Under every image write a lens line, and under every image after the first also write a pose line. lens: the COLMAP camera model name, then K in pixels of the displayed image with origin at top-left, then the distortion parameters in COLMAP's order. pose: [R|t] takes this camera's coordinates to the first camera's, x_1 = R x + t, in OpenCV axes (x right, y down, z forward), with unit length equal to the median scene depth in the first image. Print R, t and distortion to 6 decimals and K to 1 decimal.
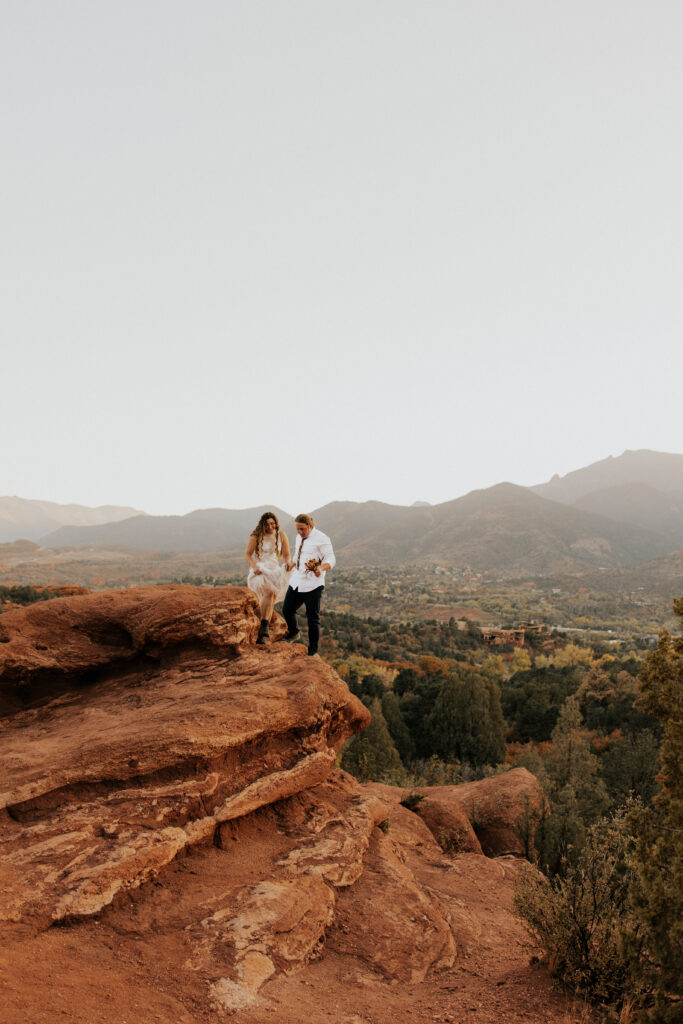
lens RADIAL K [[1012.6, 0, 342.5], [0, 1012.6, 504.0], [0, 0, 1]] dist [0.015417, -0.028708]
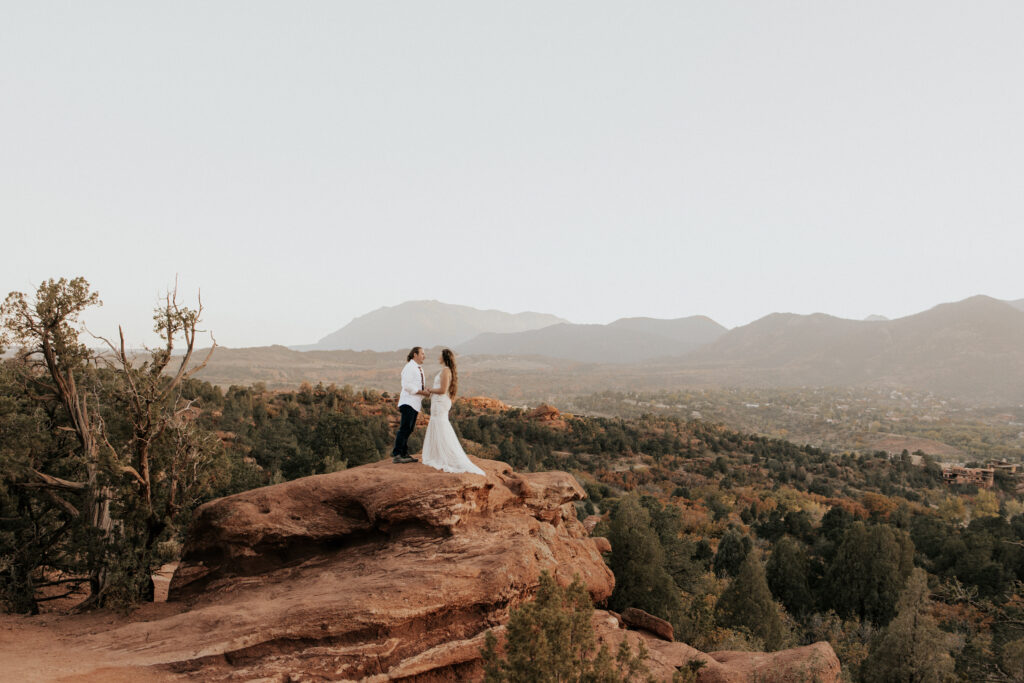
lens RADIAL K [[1097.1, 0, 512.0], [0, 1097.1, 341.5], [0, 0, 1]] dist [0.033010, -0.007804]
pose [[0.970933, 0.026162, -0.237917, 0.264230], [-0.020145, 0.999414, 0.027689, -0.112186], [0.238502, -0.022092, 0.970891, -0.214788]]
